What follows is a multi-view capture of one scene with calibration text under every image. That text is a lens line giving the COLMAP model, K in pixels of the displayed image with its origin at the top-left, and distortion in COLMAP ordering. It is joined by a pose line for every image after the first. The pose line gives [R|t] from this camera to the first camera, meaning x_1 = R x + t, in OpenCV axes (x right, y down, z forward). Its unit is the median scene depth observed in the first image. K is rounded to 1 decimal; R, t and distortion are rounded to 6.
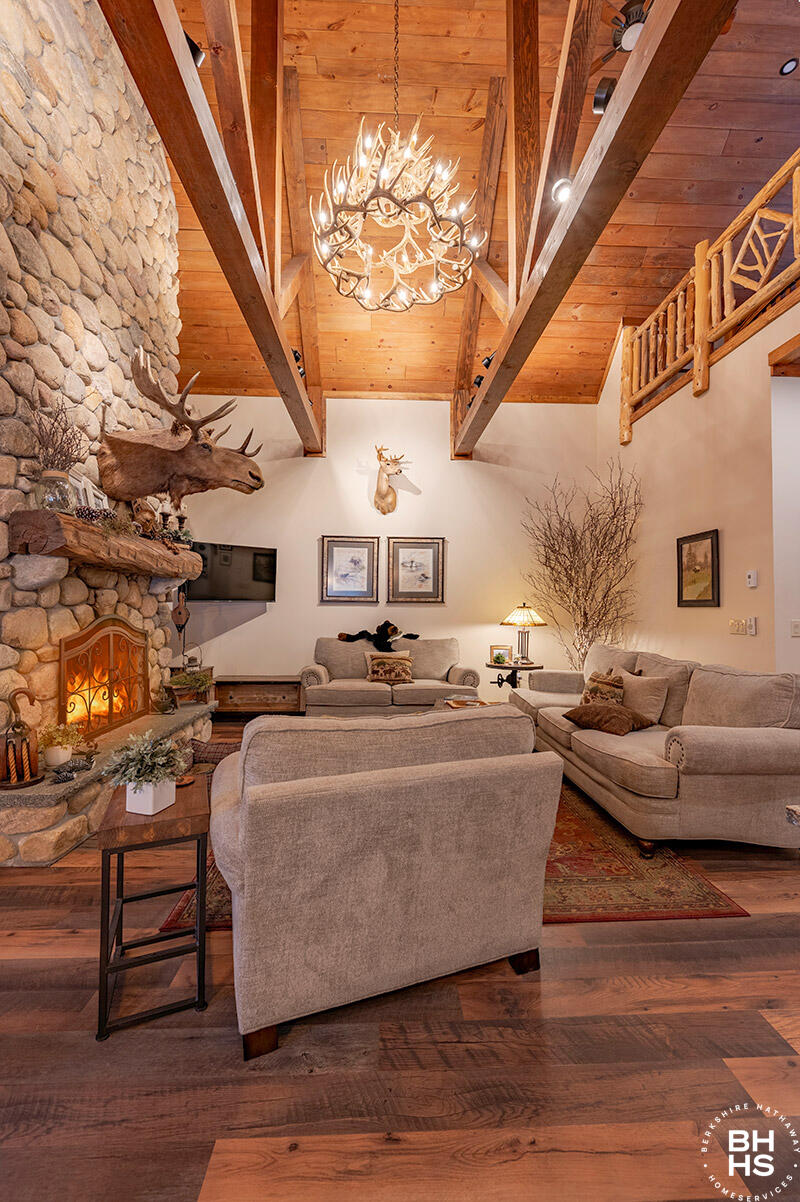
lens RADIAL K [[480.5, 0, 398.3], [0, 480.5, 597.4], [0, 0, 1]] dist [-0.000183, -0.000154]
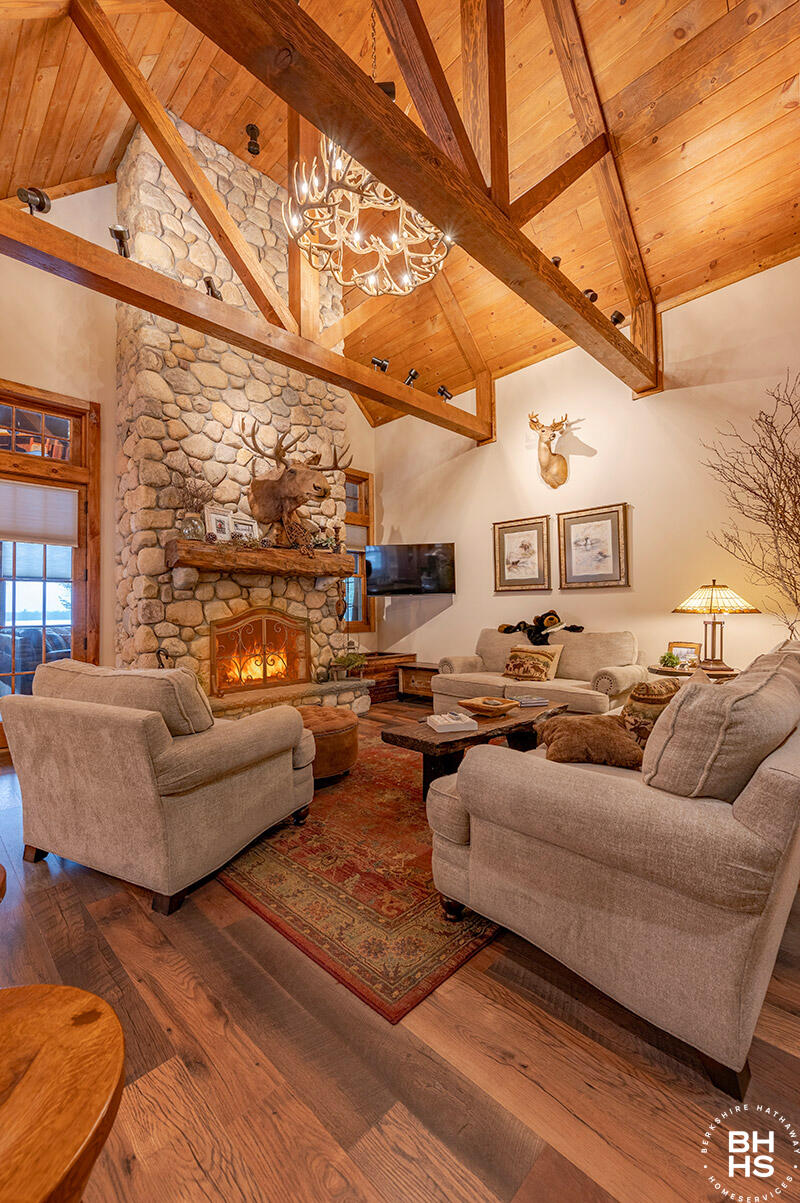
lens RADIAL K [[488.9, 0, 393.6], [0, 488.9, 598.2], [0, 0, 1]] dist [-0.000265, -0.000173]
pose [[0.676939, -0.033862, -0.735260, 0.612120], [0.034589, 0.999301, -0.014177, 0.041391], [0.735226, -0.015835, 0.677637, 0.270166]]
